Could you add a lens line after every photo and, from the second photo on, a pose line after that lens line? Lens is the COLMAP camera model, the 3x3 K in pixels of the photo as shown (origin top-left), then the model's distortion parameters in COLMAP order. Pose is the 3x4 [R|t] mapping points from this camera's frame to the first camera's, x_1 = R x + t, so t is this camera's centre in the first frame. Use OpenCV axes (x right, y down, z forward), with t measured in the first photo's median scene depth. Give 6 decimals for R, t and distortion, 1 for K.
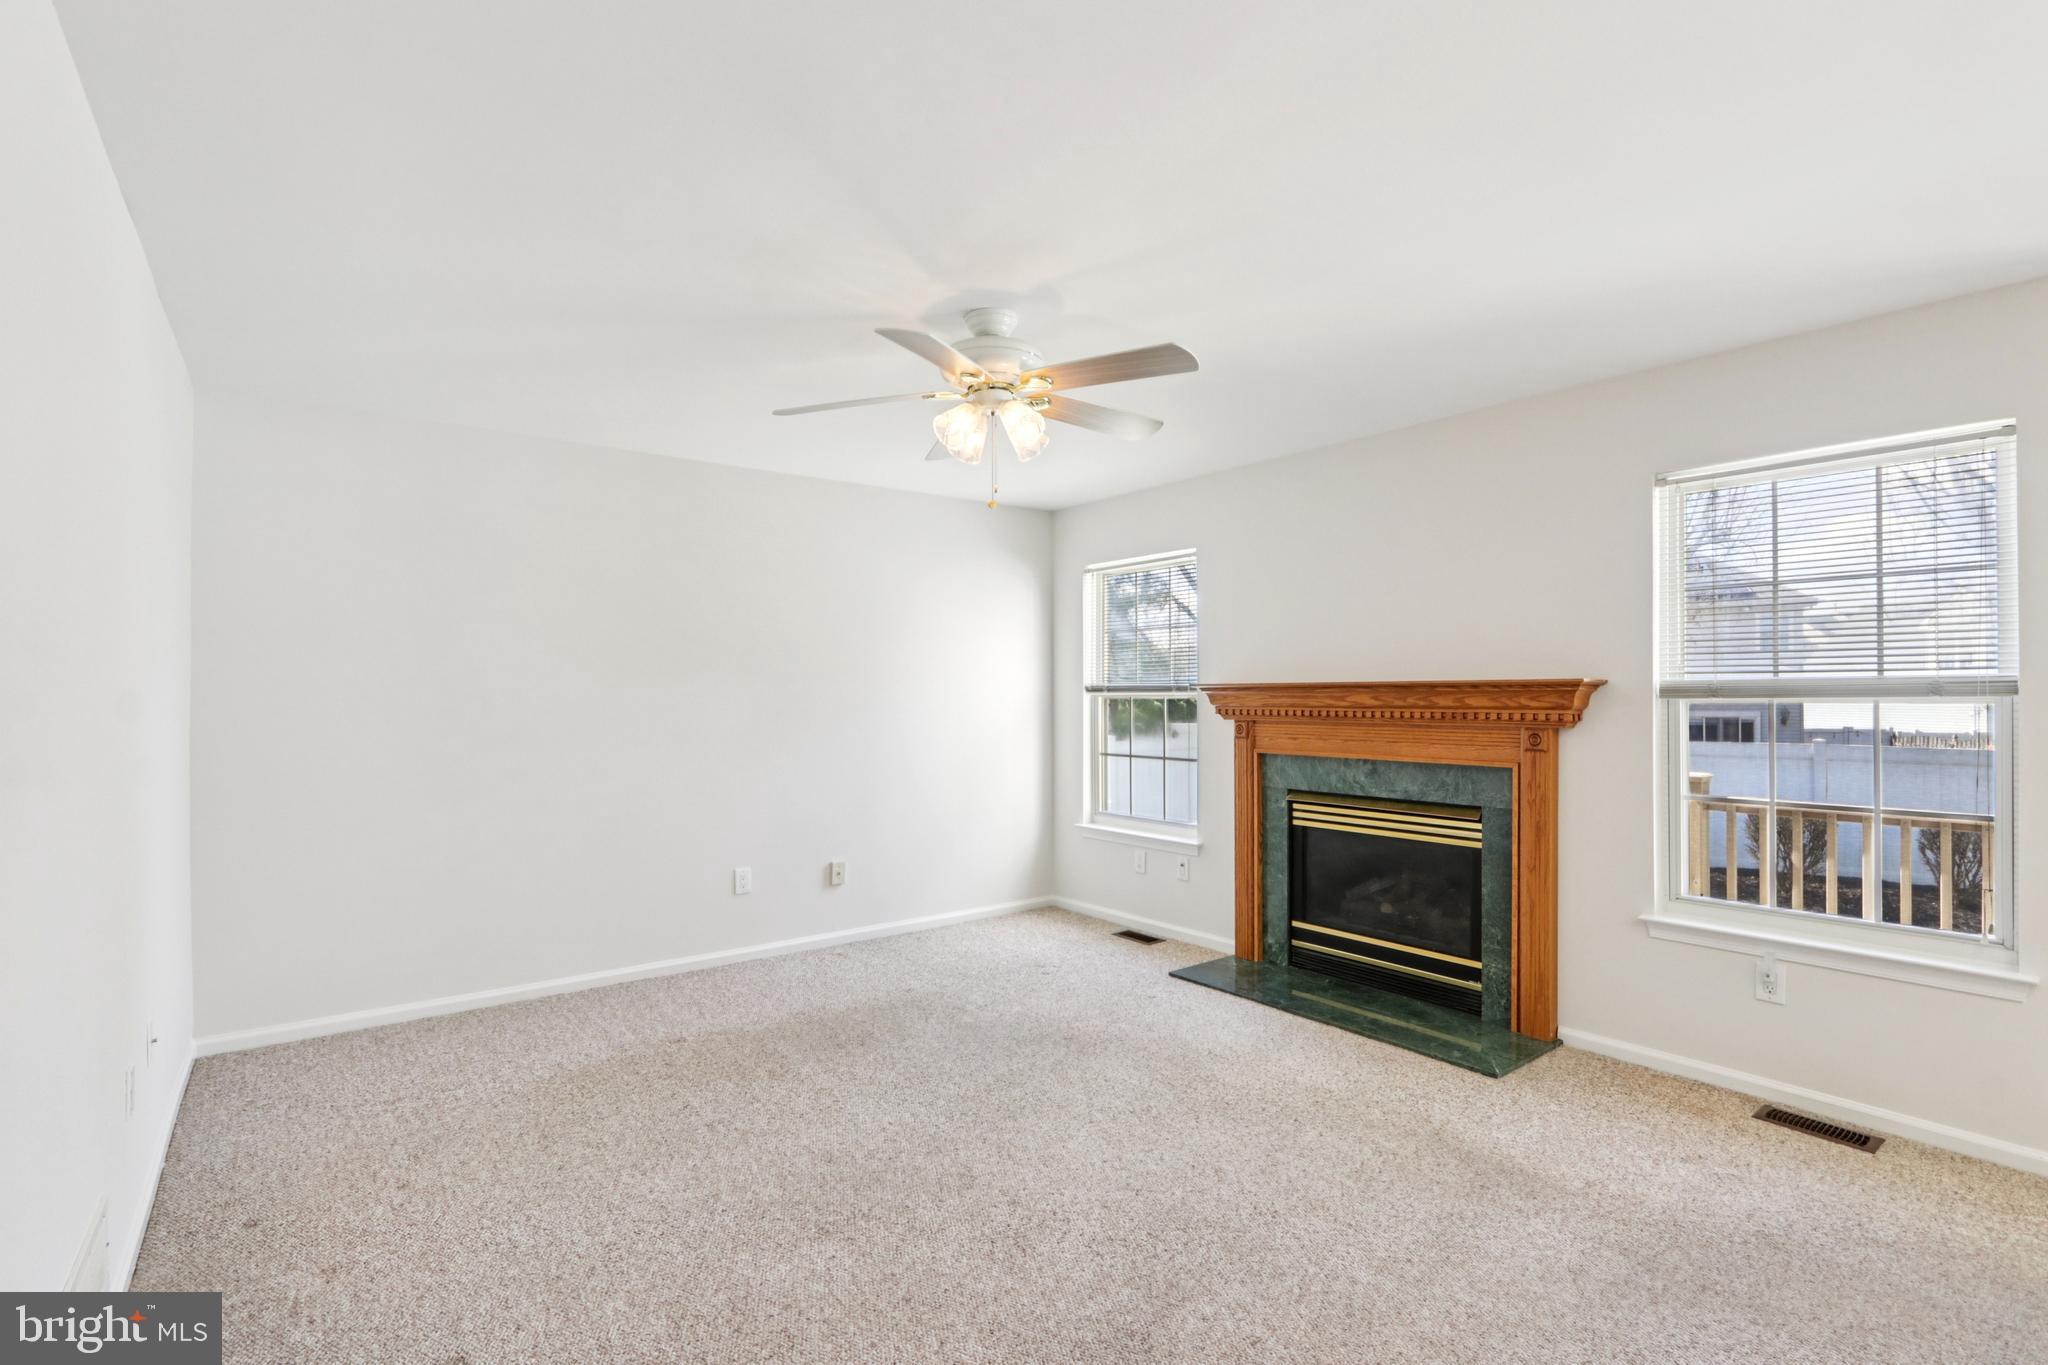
lens RADIAL K [[967.1, 0, 1041.9], [0, 967.1, 702.7], [0, 0, 1]] dist [-0.023201, 0.005976]
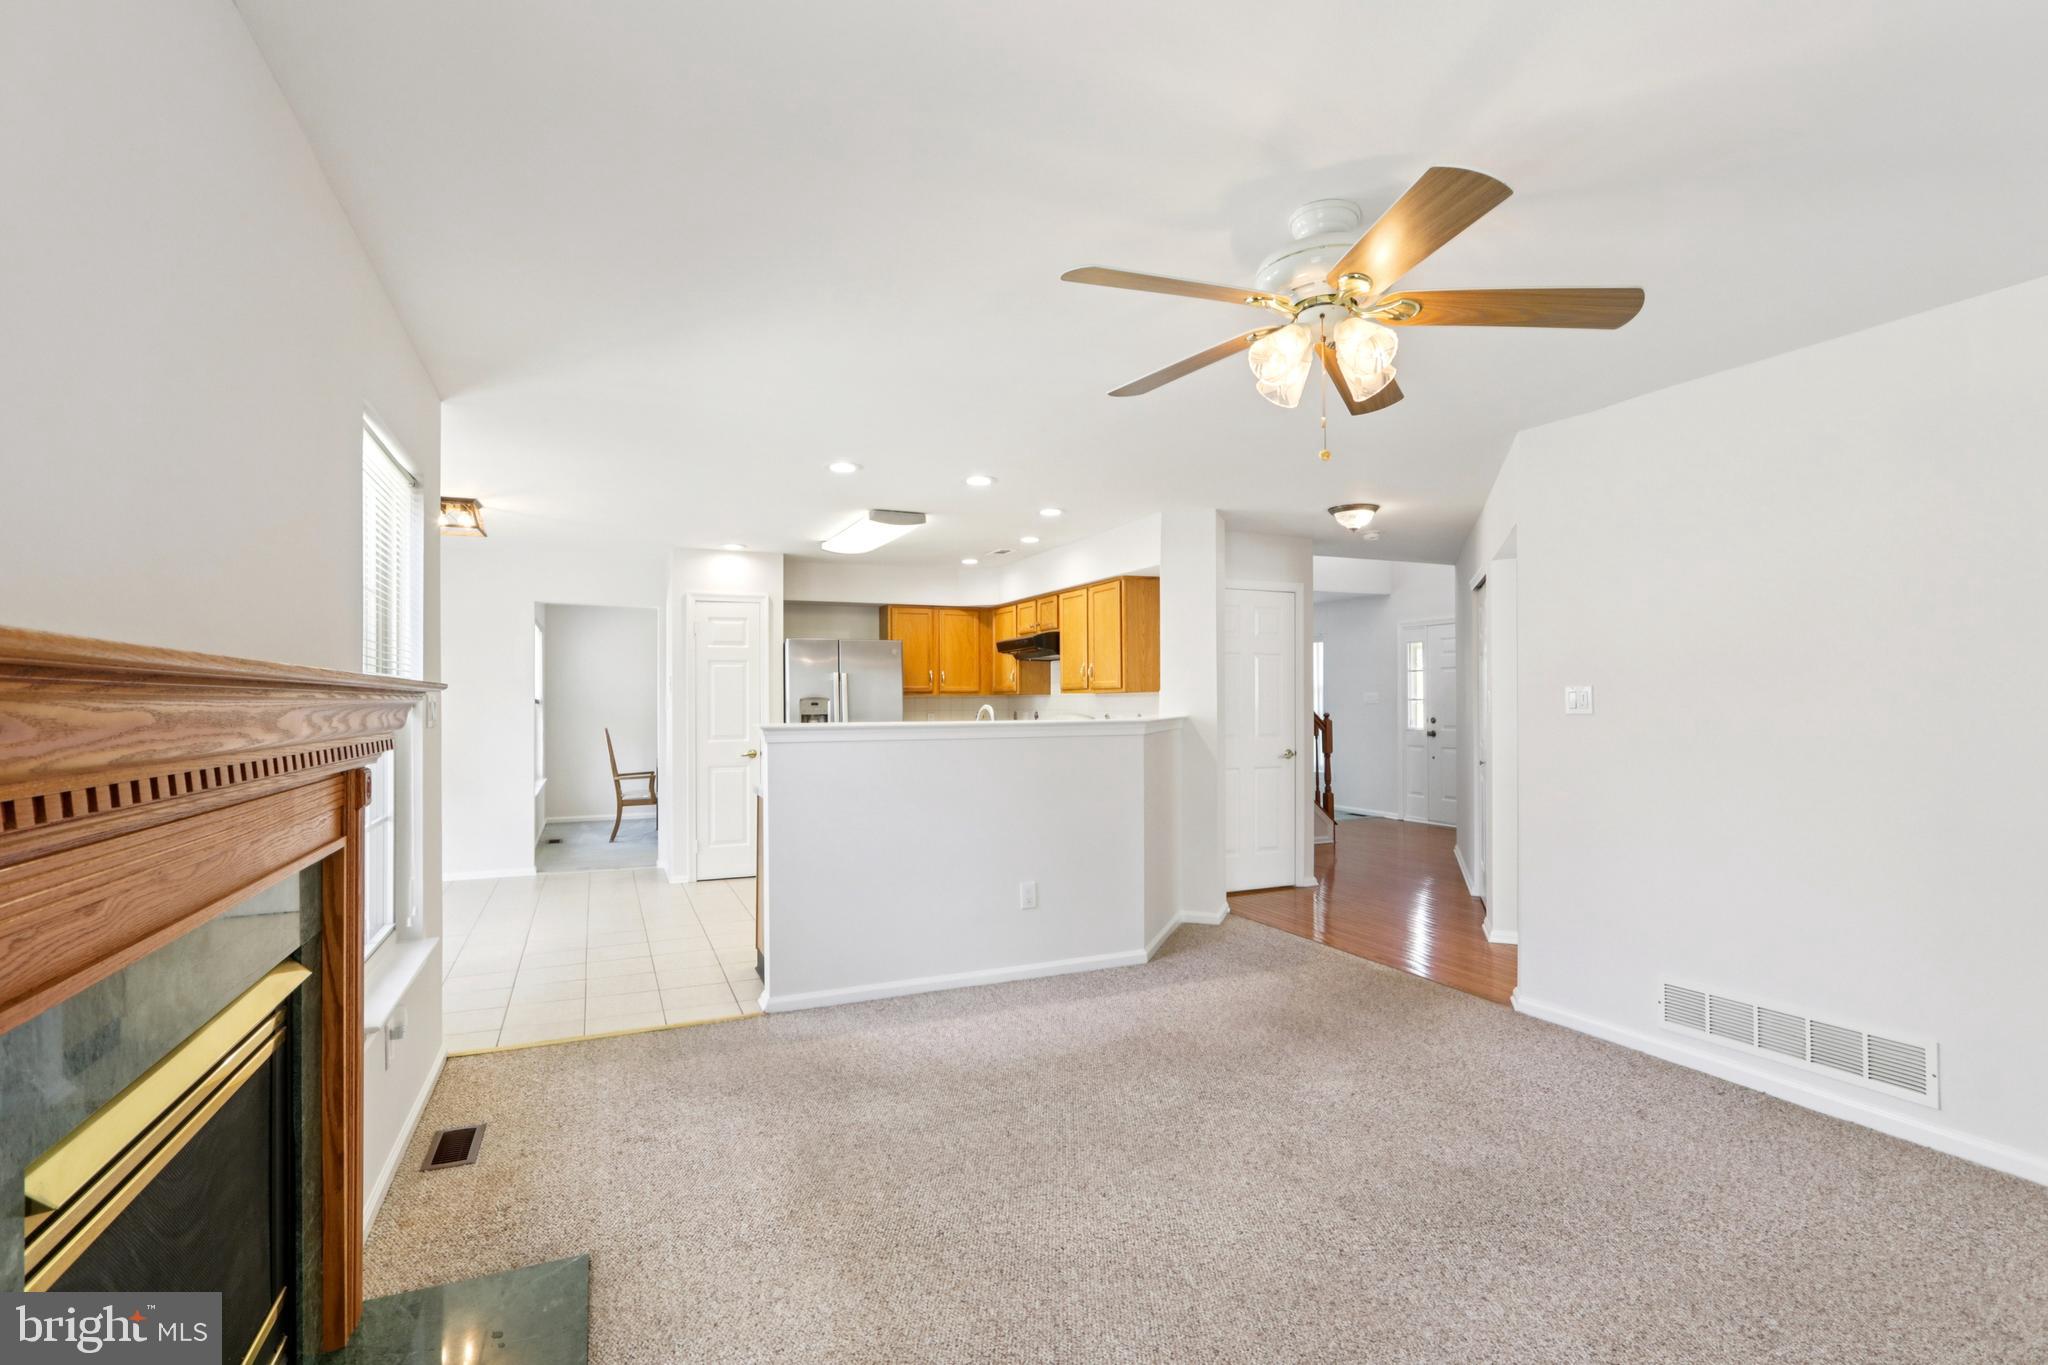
lens RADIAL K [[967.1, 0, 1039.9], [0, 967.1, 687.6], [0, 0, 1]] dist [-0.023201, 0.005976]
pose [[-0.974428, 0.010440, 0.224459, 0.000786], [0.009573, 0.999942, -0.004949, -0.011294], [-0.224498, -0.002674, -0.974471, 1.305787]]
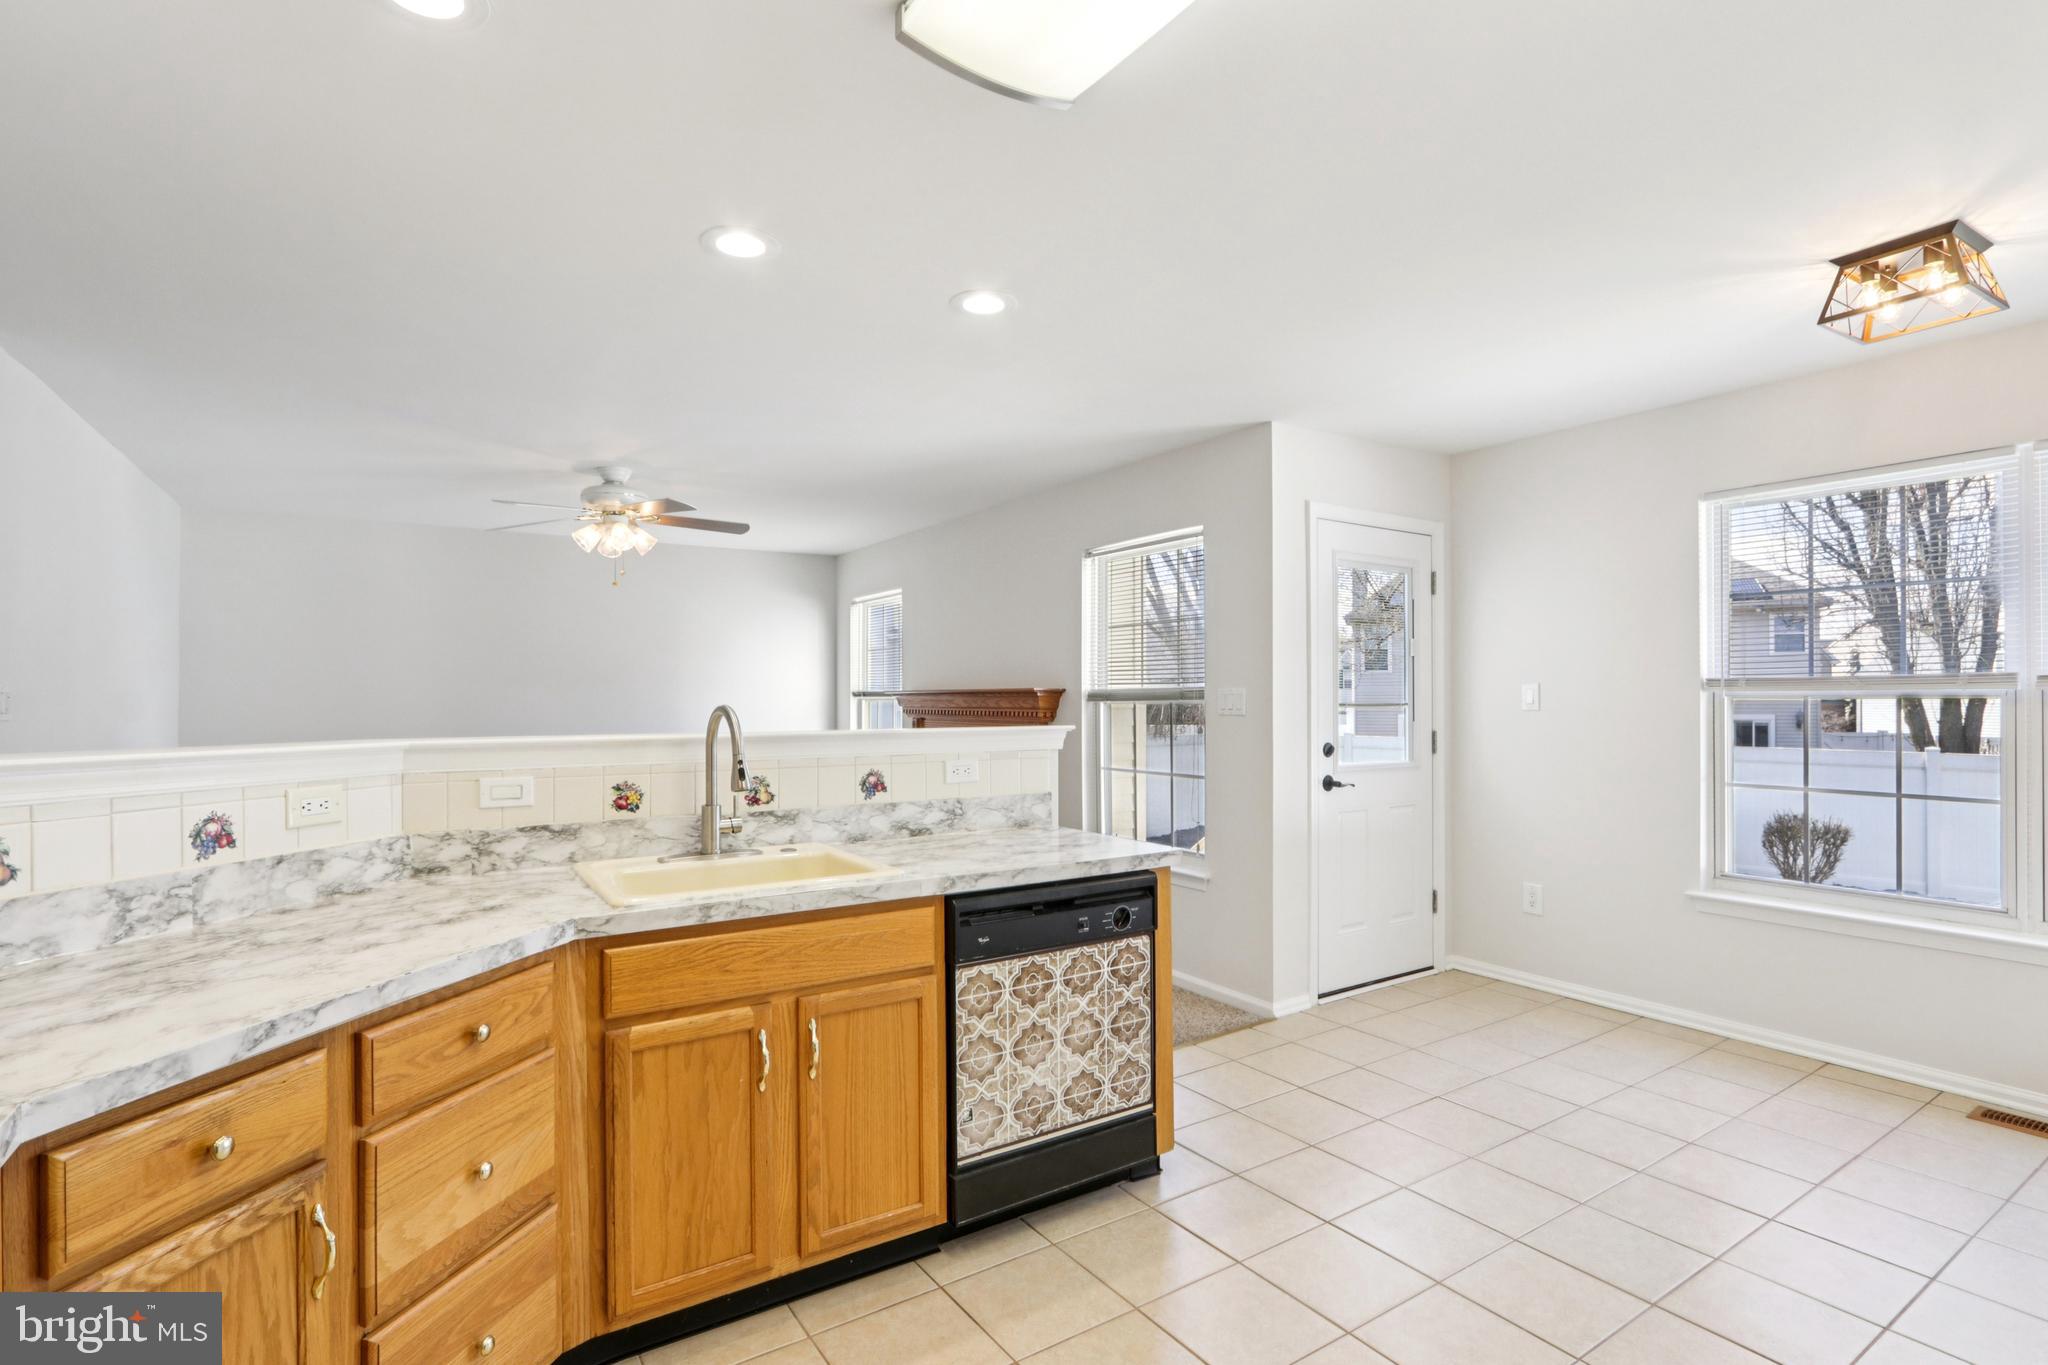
lens RADIAL K [[967.1, 0, 1009.5], [0, 967.1, 675.4], [0, 0, 1]] dist [-0.023201, 0.005976]
pose [[0.995889, -0.002192, -0.090554, 0.572957], [-0.000682, 0.999498, -0.031690, 0.002523], [0.090578, 0.031621, 0.995387, -0.426127]]
